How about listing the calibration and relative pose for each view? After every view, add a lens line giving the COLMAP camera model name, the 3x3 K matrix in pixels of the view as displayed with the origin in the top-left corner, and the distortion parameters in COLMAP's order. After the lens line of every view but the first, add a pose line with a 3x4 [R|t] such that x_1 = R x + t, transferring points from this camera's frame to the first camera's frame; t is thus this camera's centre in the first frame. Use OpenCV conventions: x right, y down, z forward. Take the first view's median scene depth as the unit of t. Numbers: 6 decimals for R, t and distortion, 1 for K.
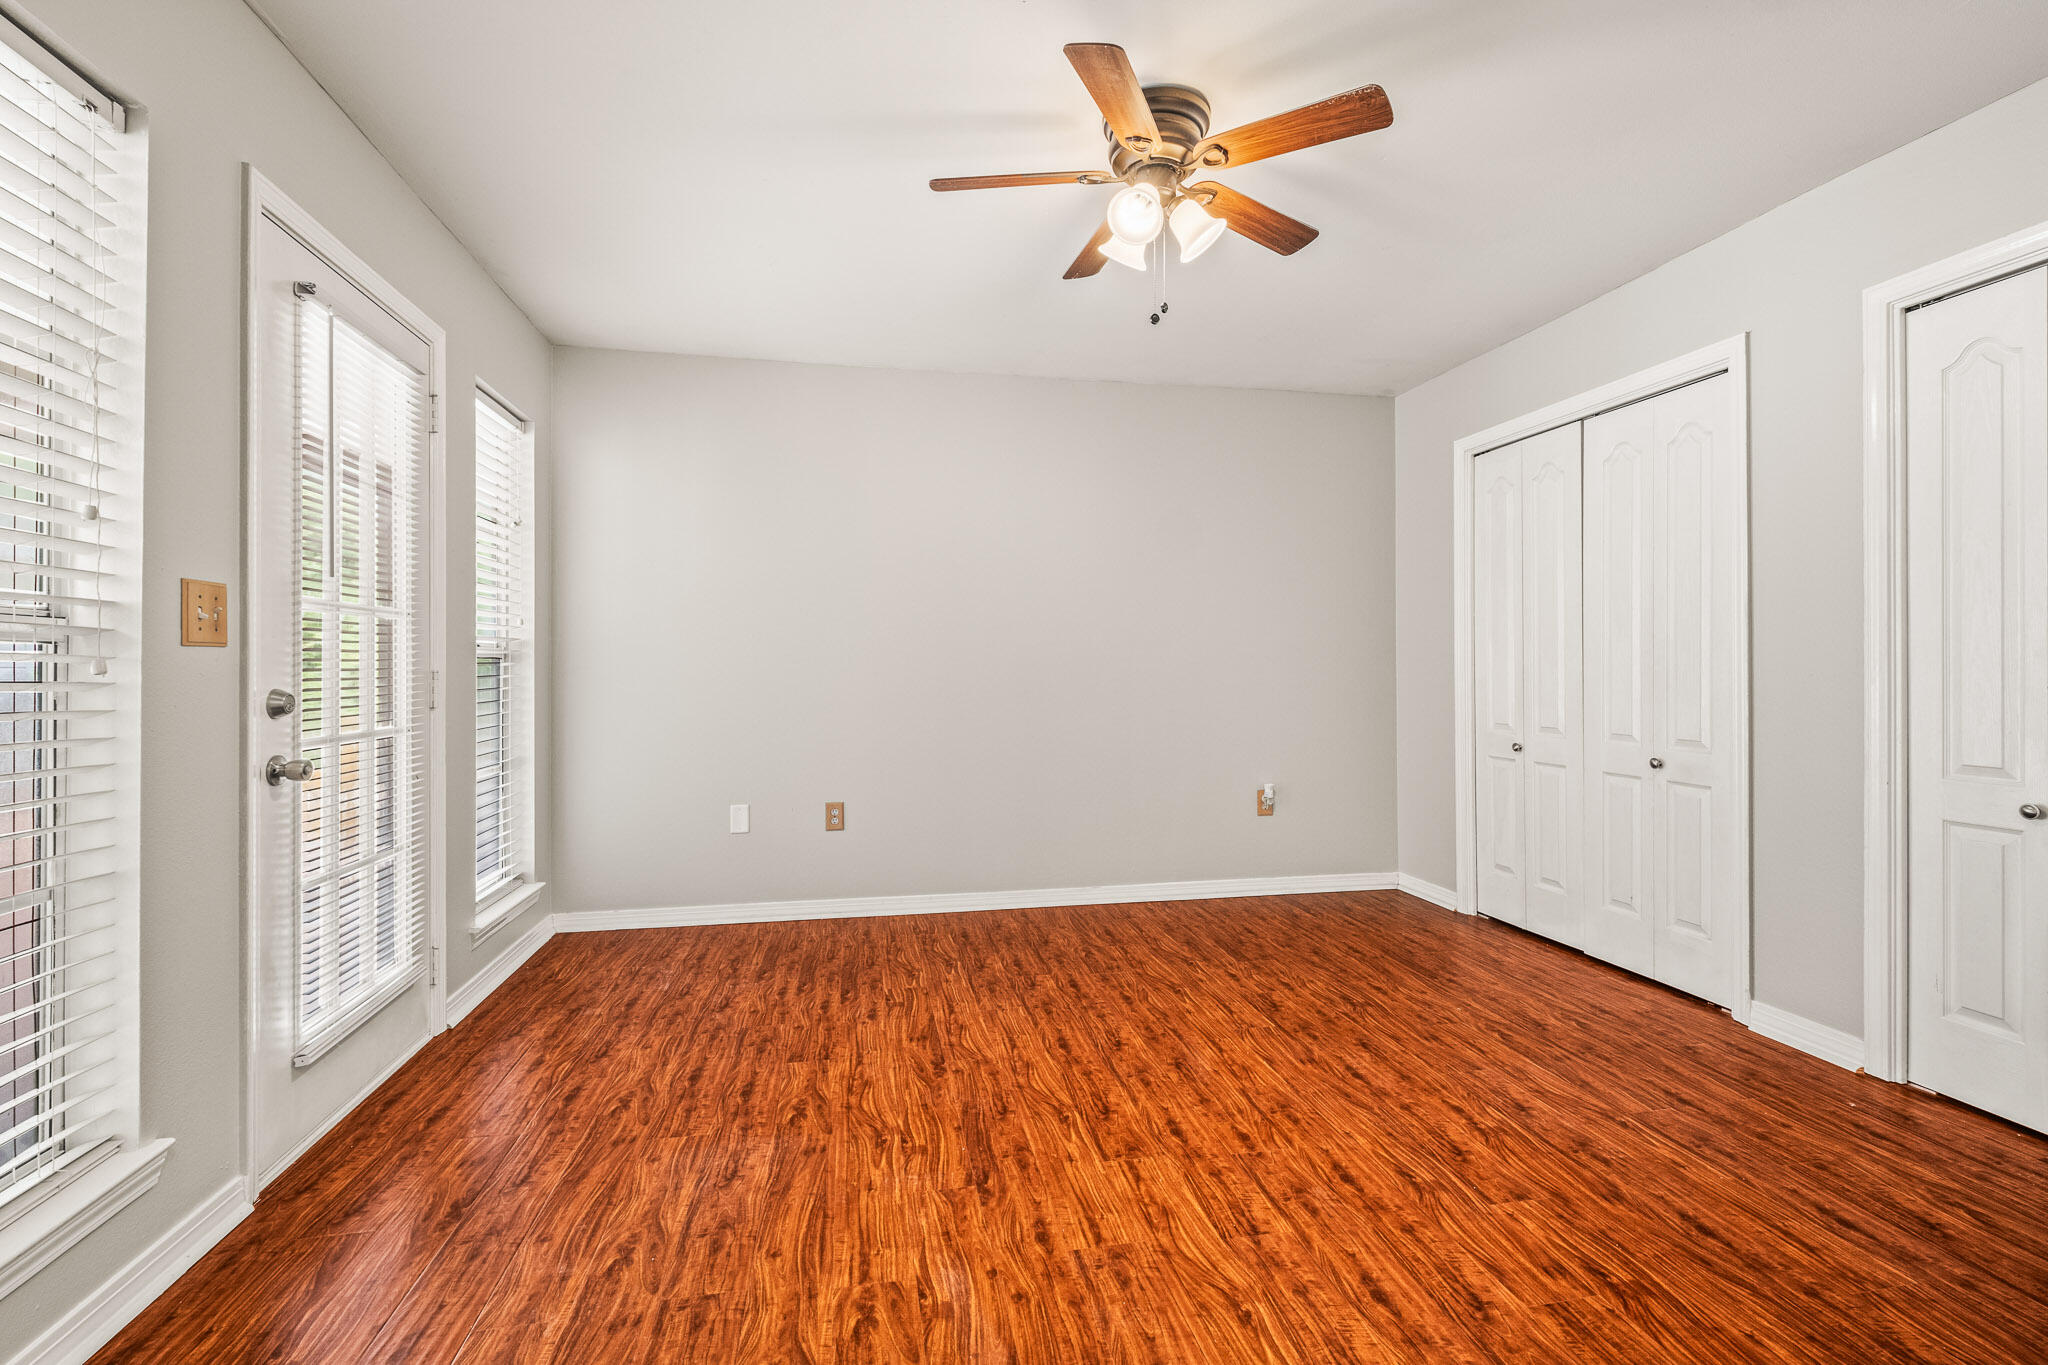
lens RADIAL K [[911.0, 0, 1024.0], [0, 911.0, 682.5], [0, 0, 1]] dist [0.005197, -0.007423]
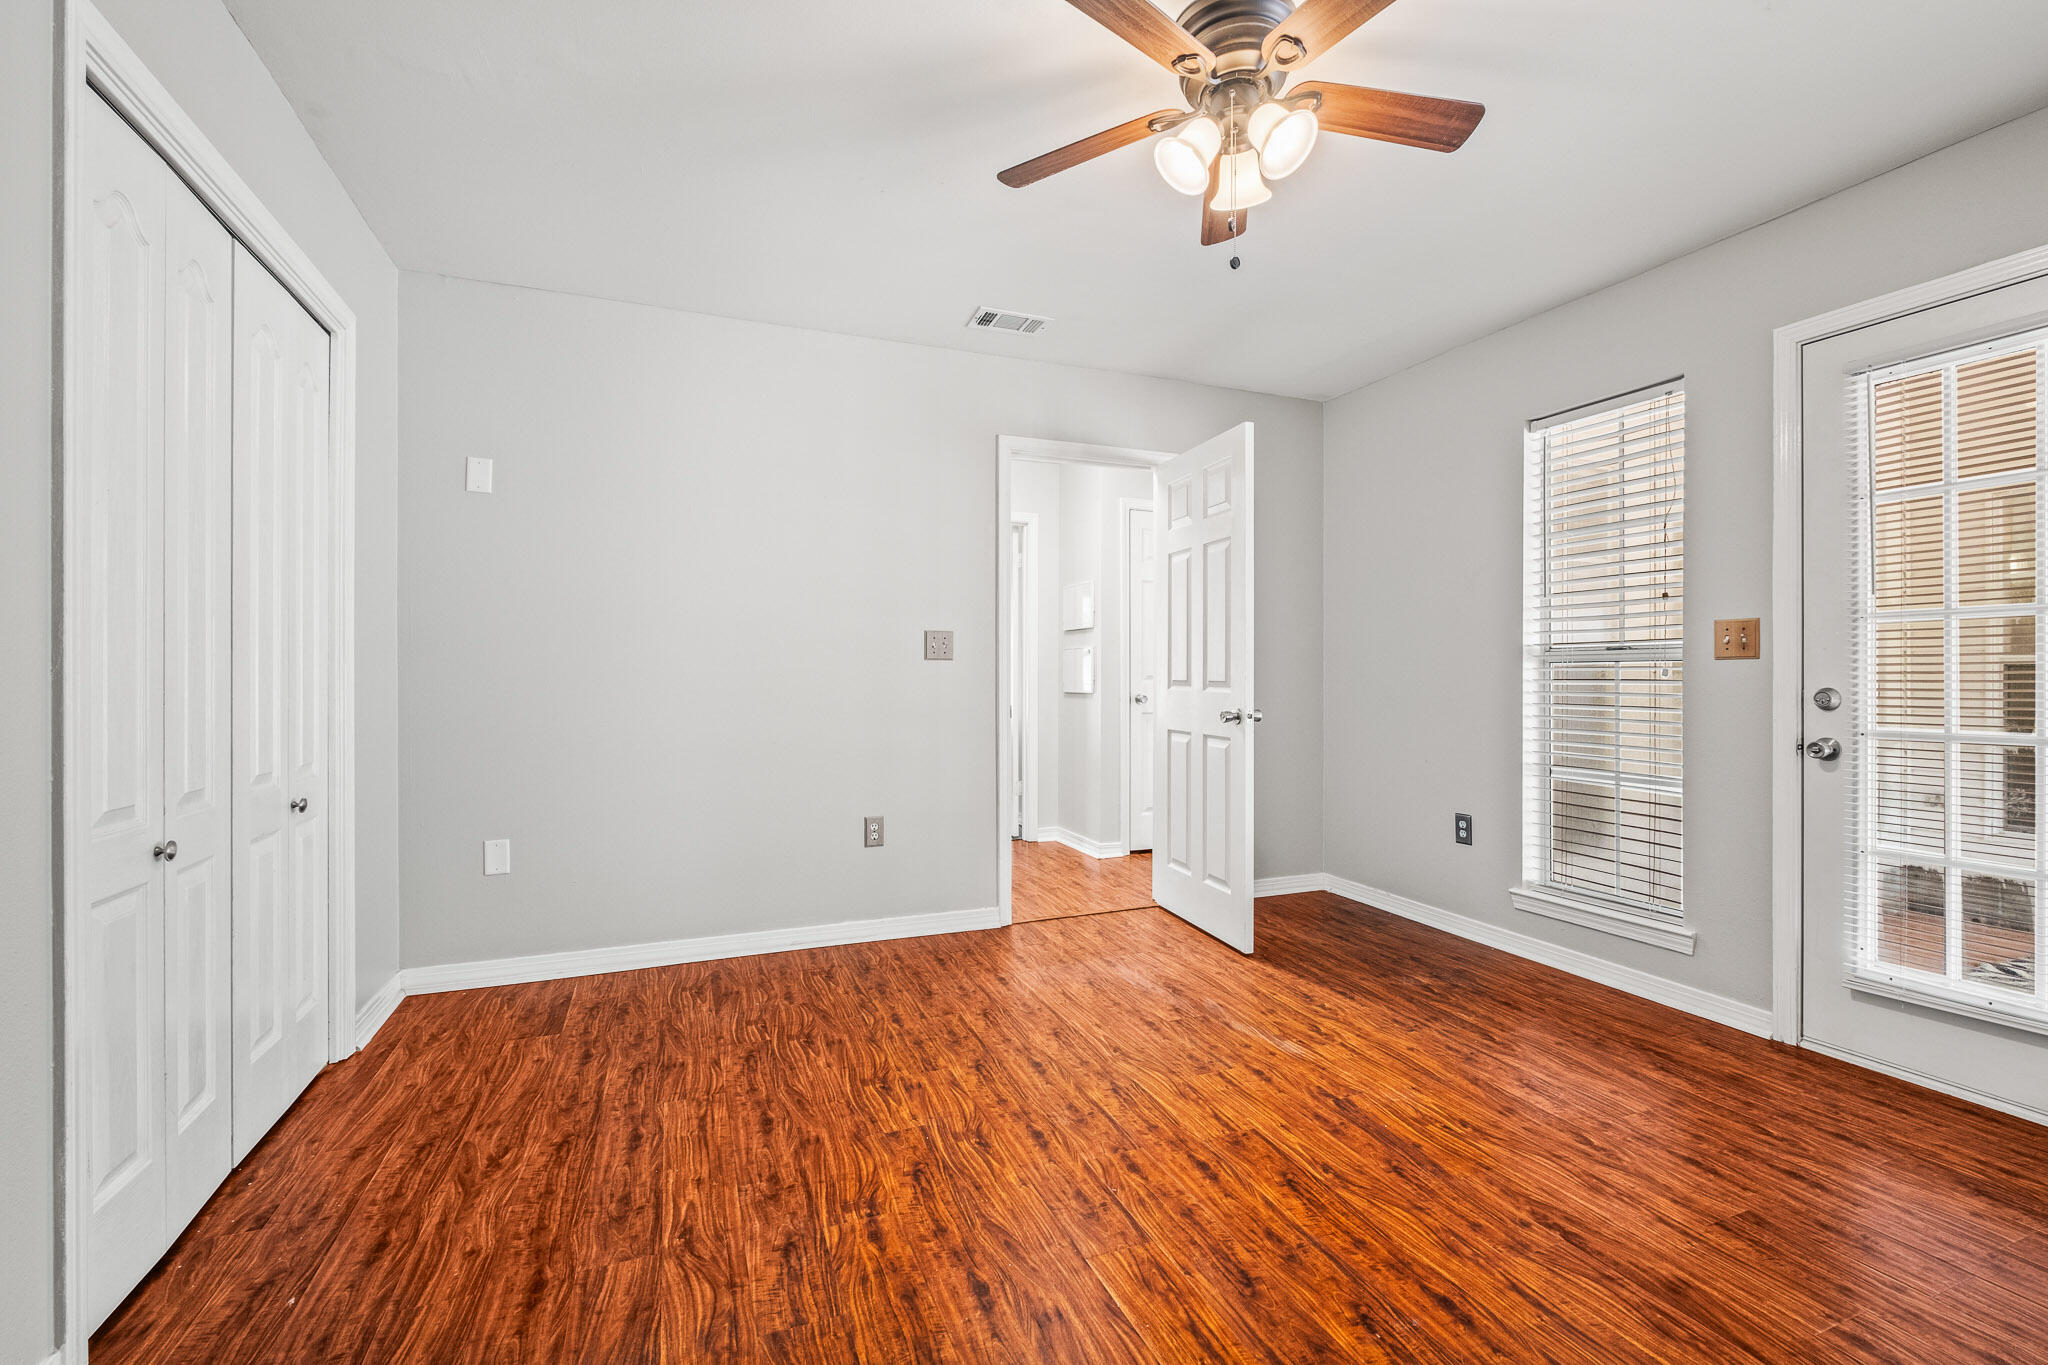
lens RADIAL K [[882.8, 0, 998.9], [0, 882.8, 677.5], [0, 0, 1]] dist [0.003646, -0.006639]
pose [[-0.987449, 0.000770, -0.157935, 0.495794], [-0.001325, 0.999913, 0.013161, -0.020726], [0.157931, 0.013205, -0.987362, 1.778551]]
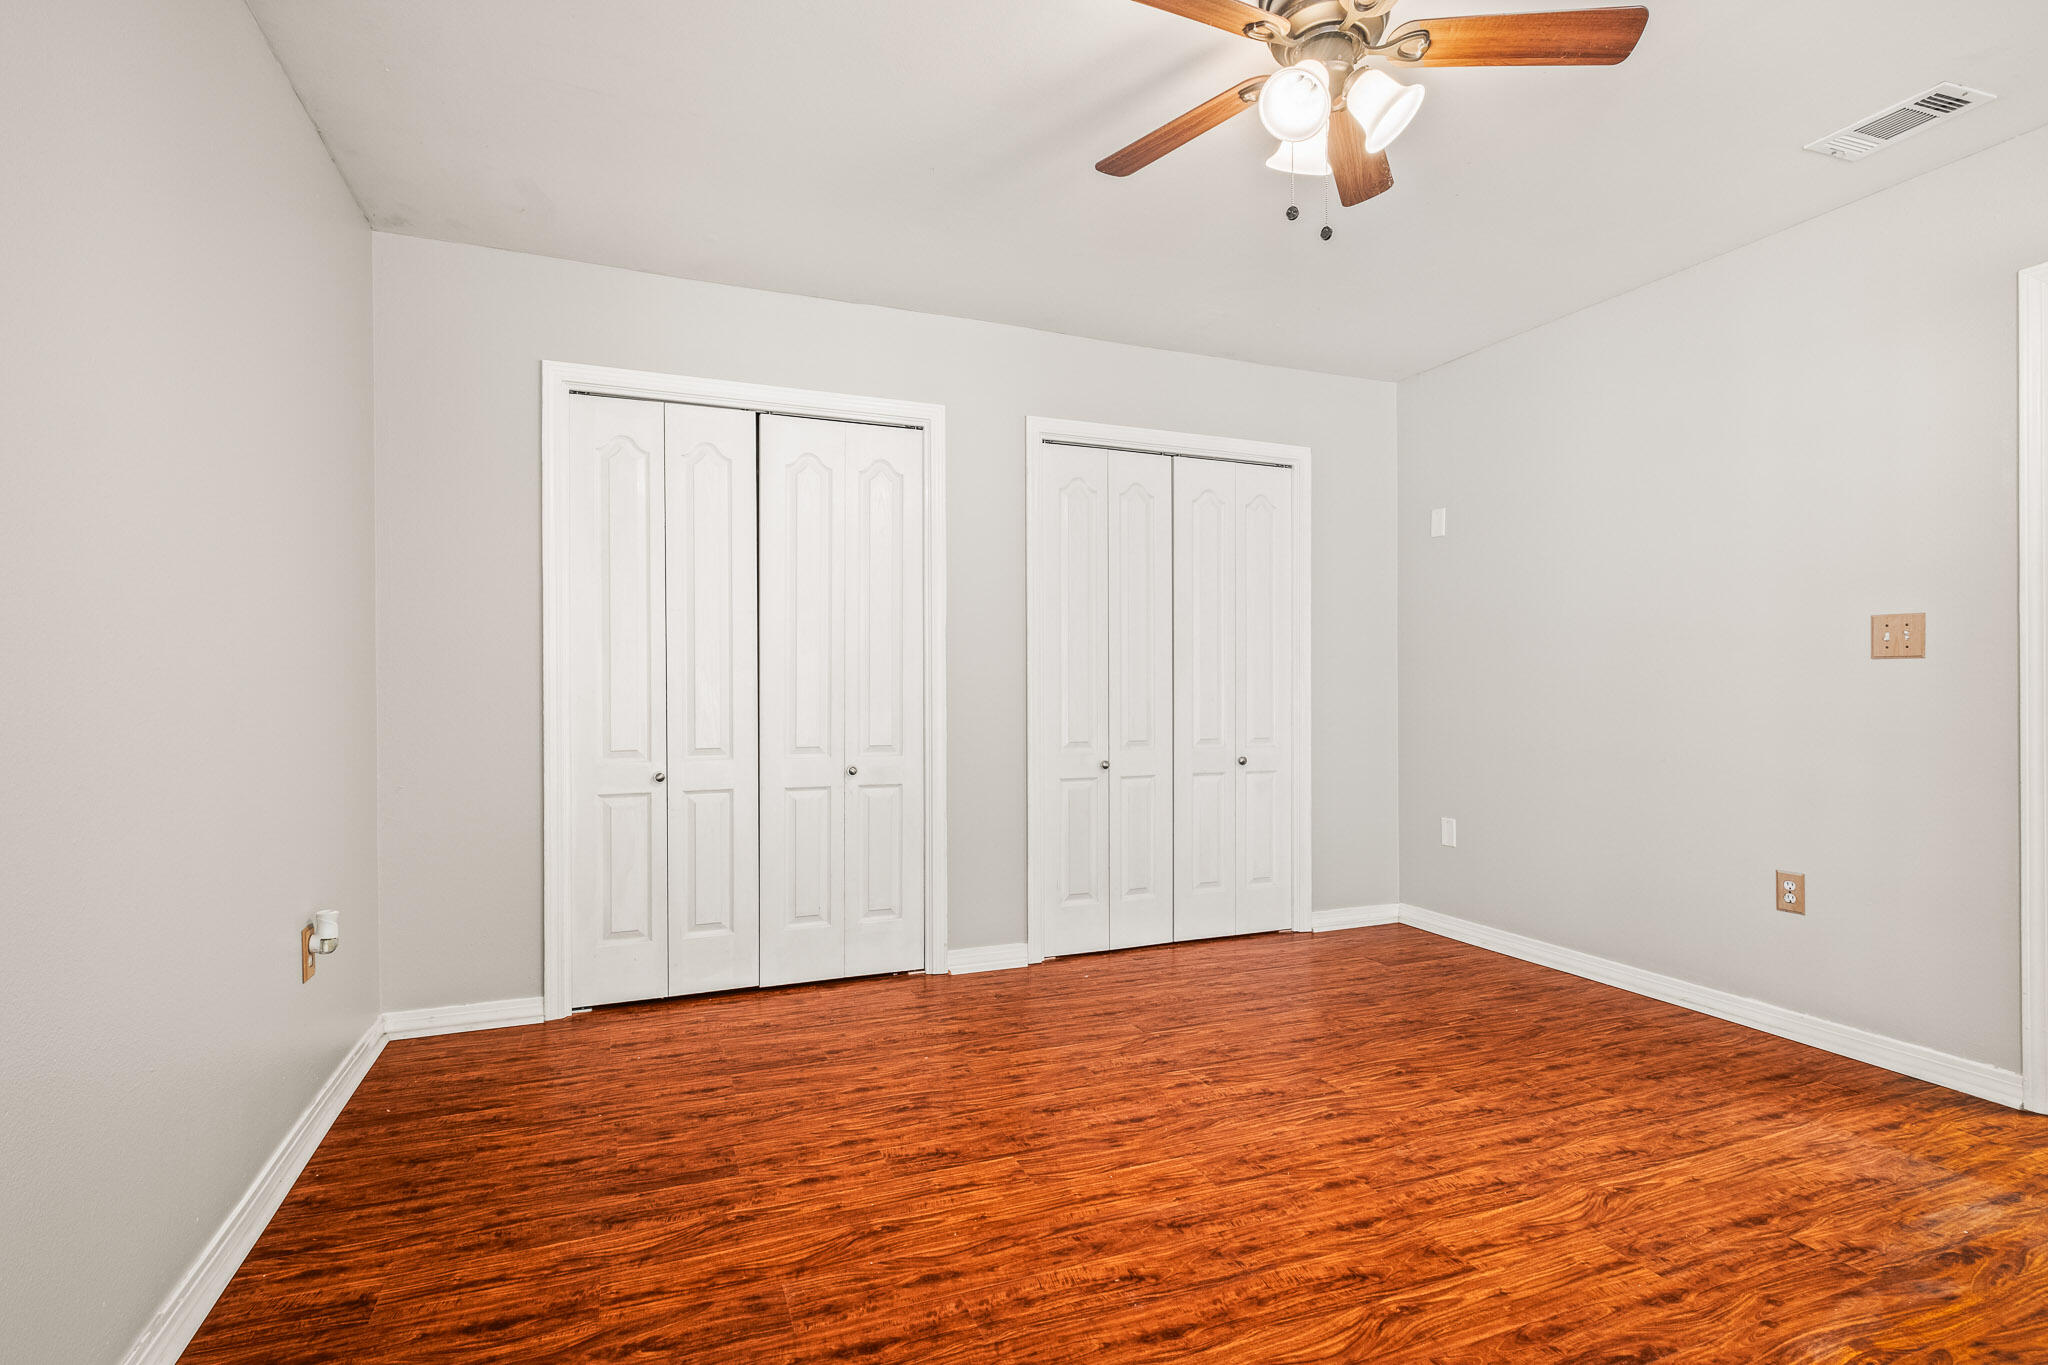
lens RADIAL K [[964.6, 0, 1047.3], [0, 964.6, 681.4], [0, 0, 1]] dist [0.021125, -0.014687]
pose [[-0.196623, 0.003895, 0.980472, -0.635467], [0.012414, 0.999922, -0.001483, -0.014542], [-0.980401, 0.011880, -0.196656, 1.396968]]
